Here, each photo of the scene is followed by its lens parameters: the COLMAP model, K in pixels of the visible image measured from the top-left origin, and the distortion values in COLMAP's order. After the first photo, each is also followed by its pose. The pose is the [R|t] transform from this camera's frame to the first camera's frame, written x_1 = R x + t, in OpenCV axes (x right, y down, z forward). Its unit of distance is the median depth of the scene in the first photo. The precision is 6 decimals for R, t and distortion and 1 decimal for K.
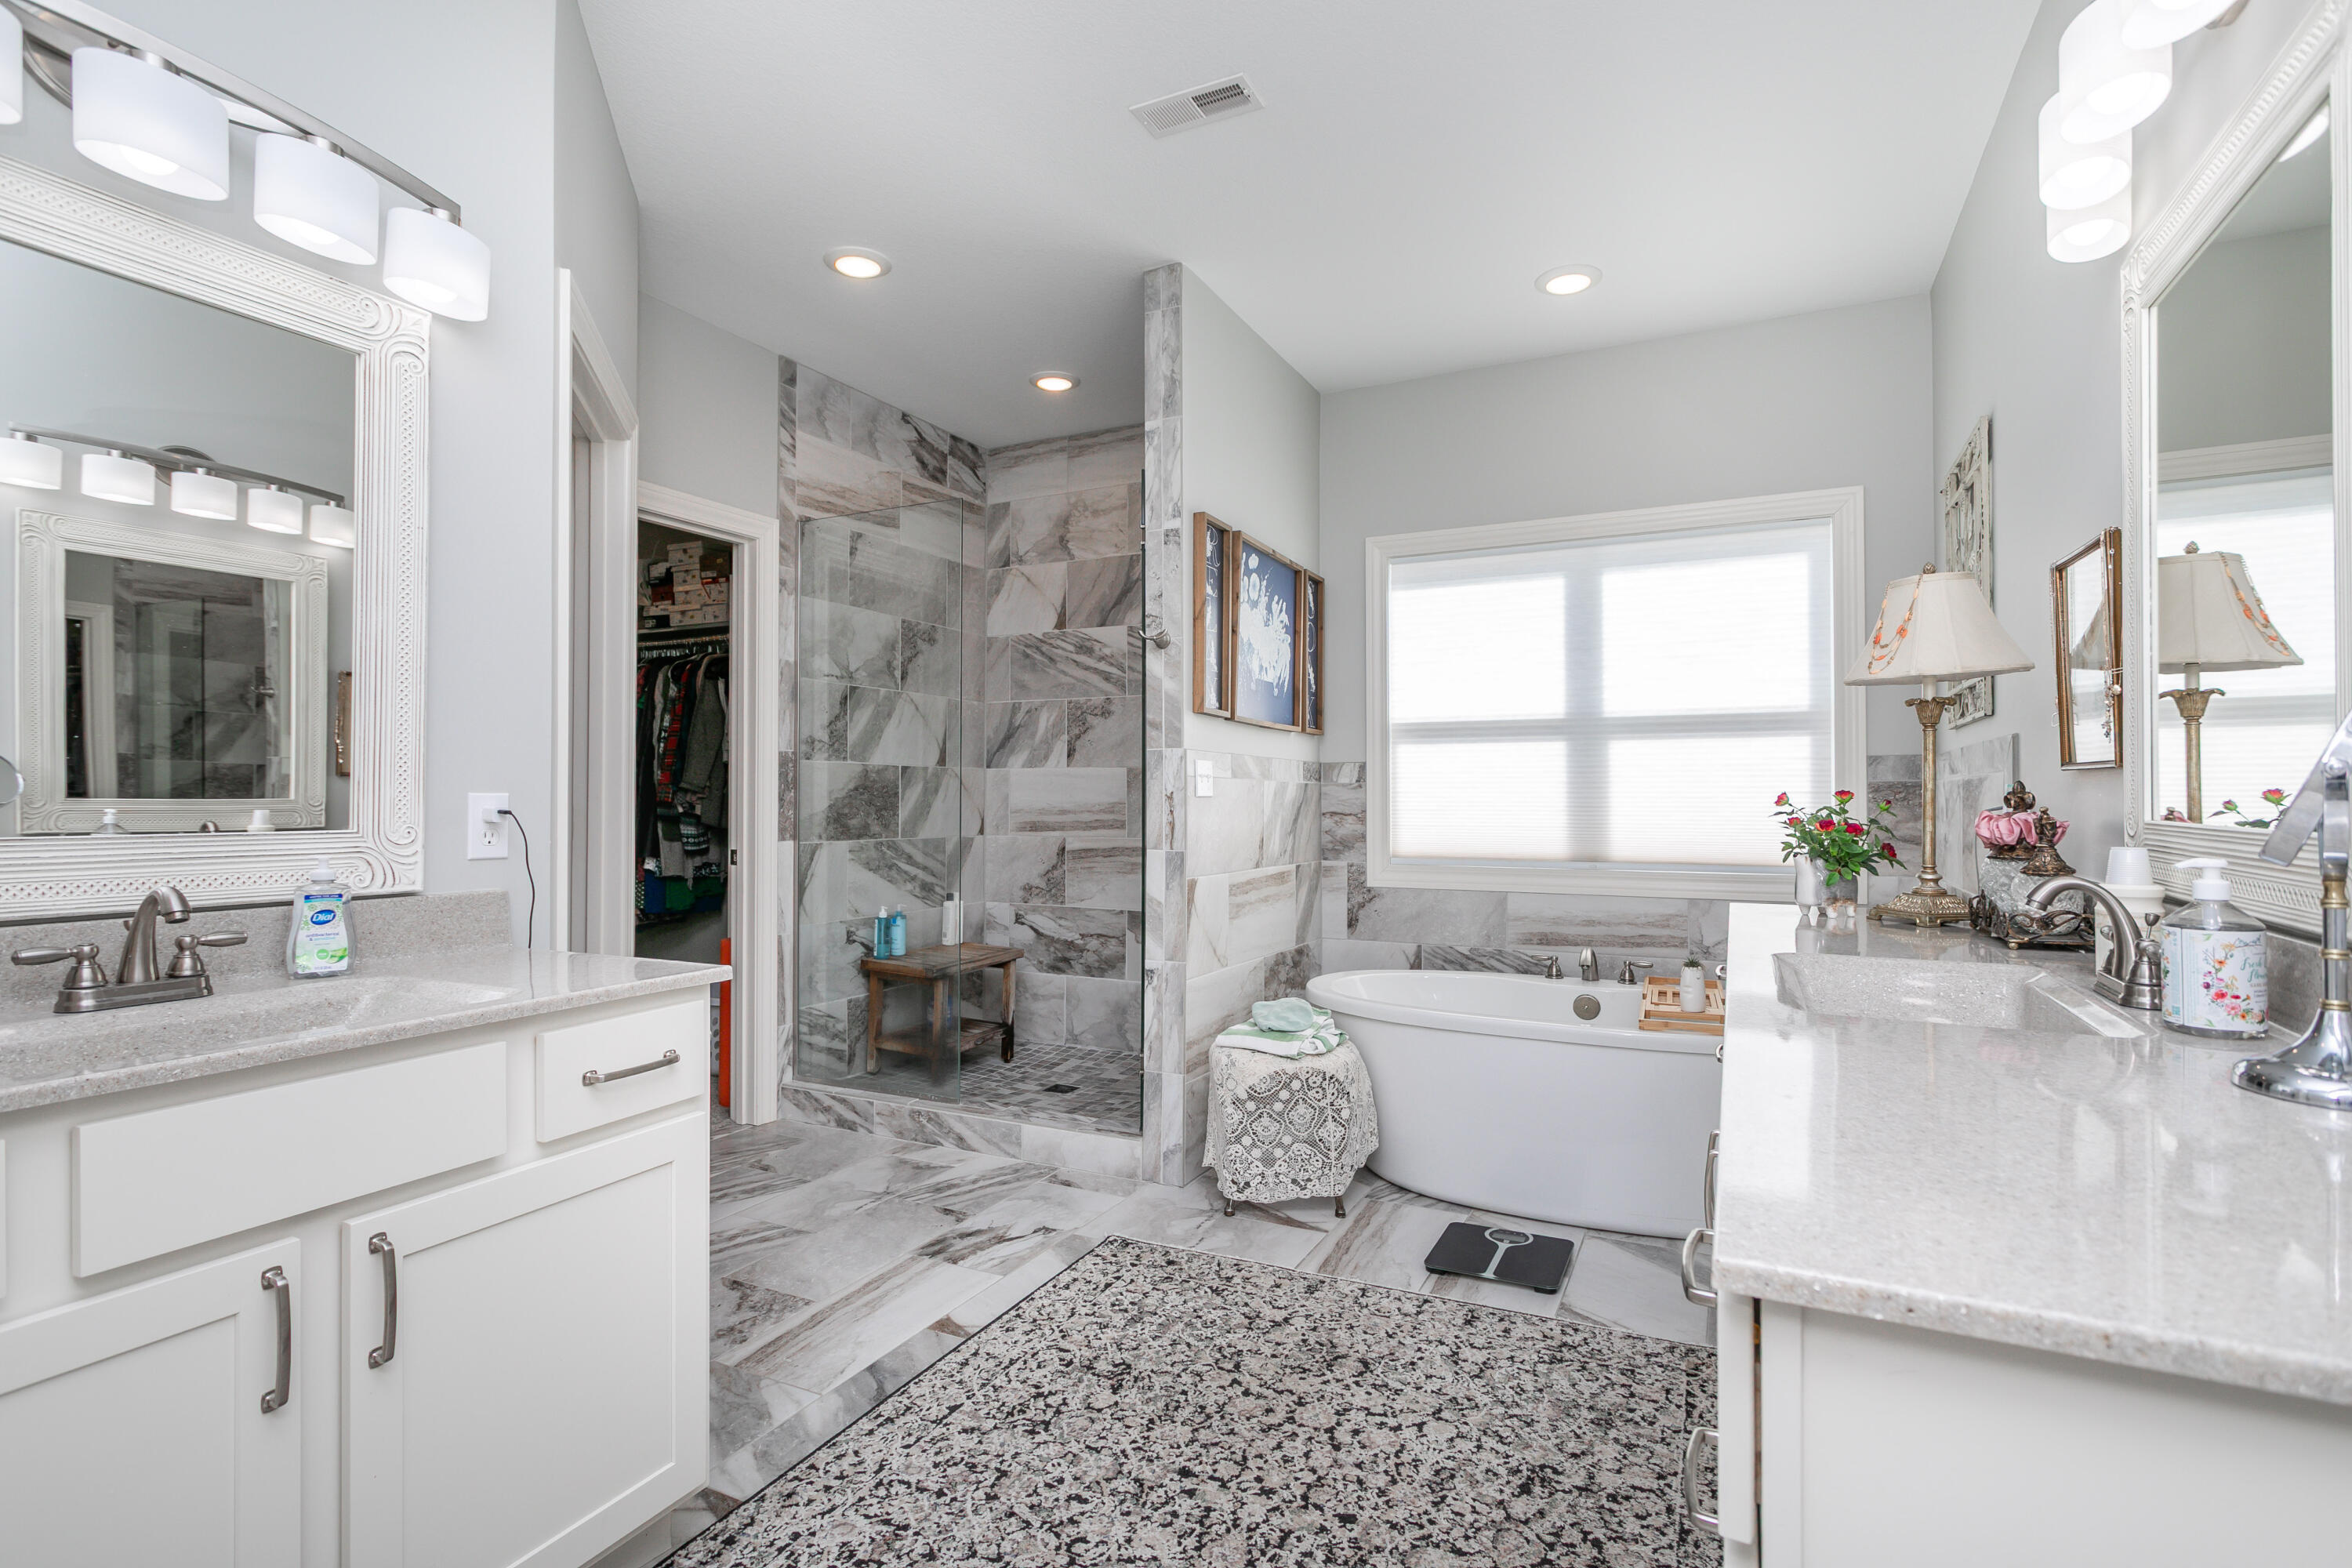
lens RADIAL K [[1138.0, 0, 1176.0], [0, 1138.0, 784.0], [0, 0, 1]] dist [-0.001253, -0.000048]
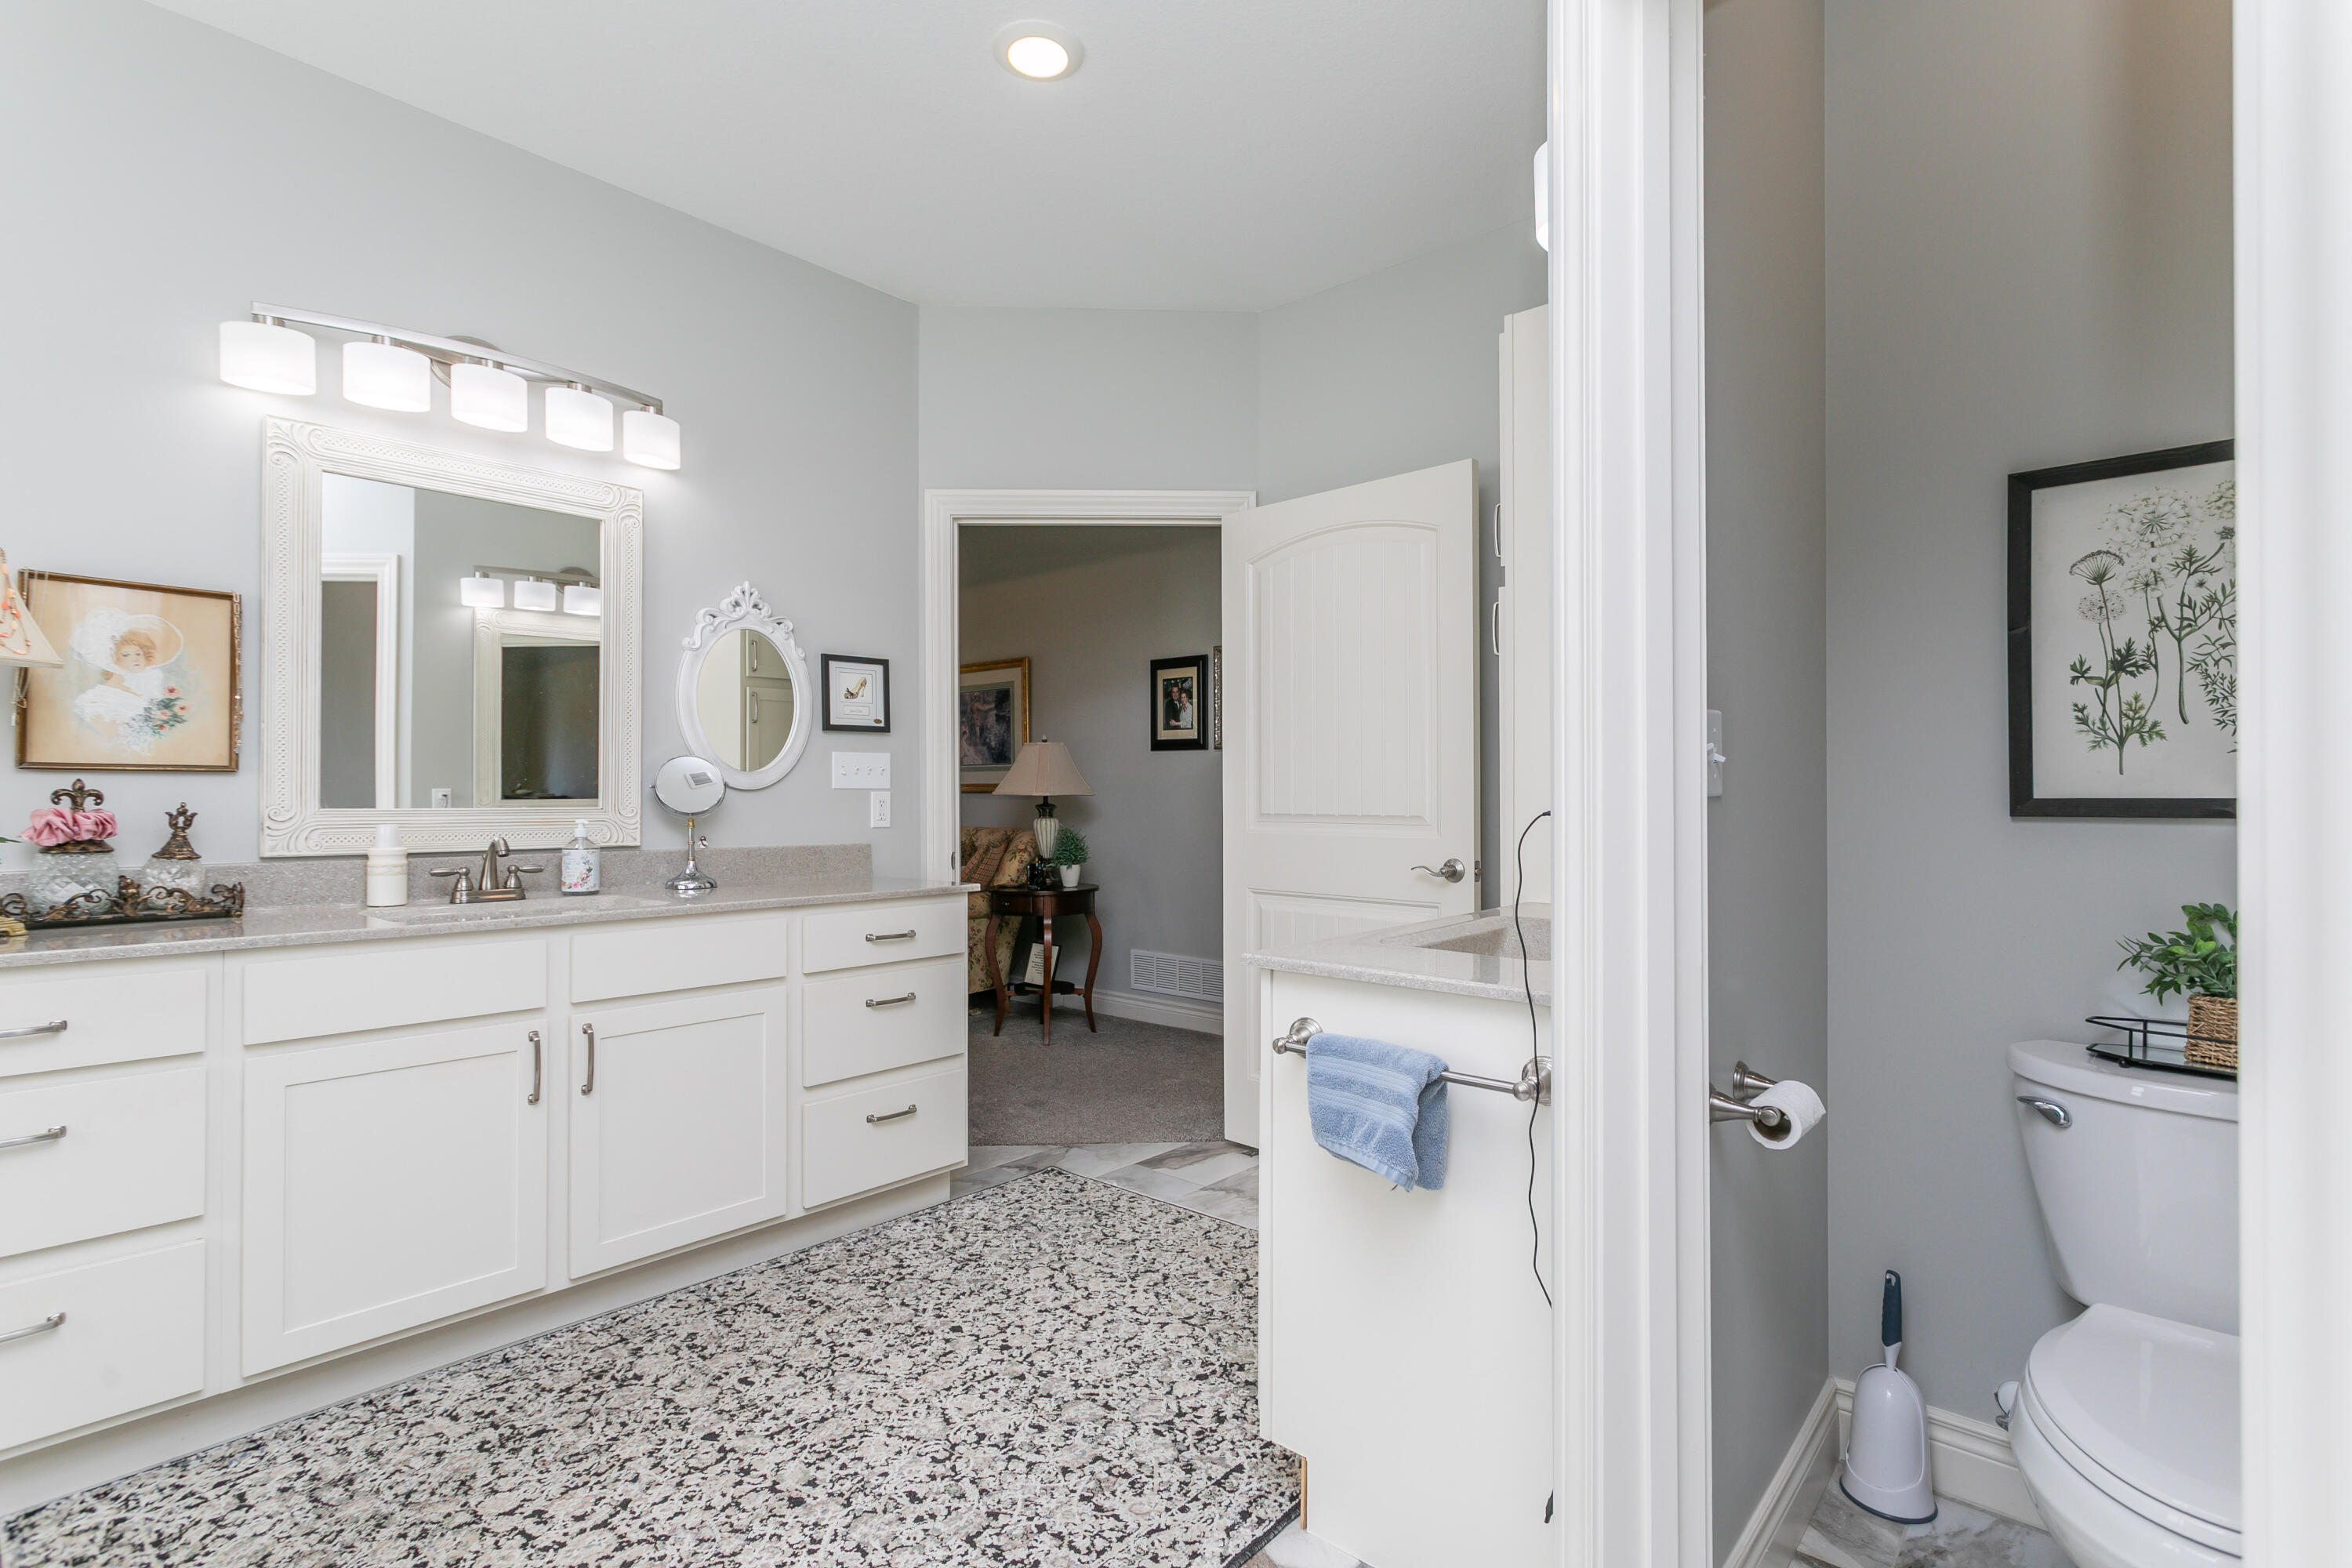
lens RADIAL K [[1138.0, 0, 1176.0], [0, 1138.0, 784.0], [0, 0, 1]] dist [-0.001253, -0.000048]
pose [[-0.965073, 0.002730, 0.261968, -0.573246], [-0.002068, 0.999835, -0.018039, 0.018505], [-0.261974, -0.017951, -0.964908, 1.920693]]
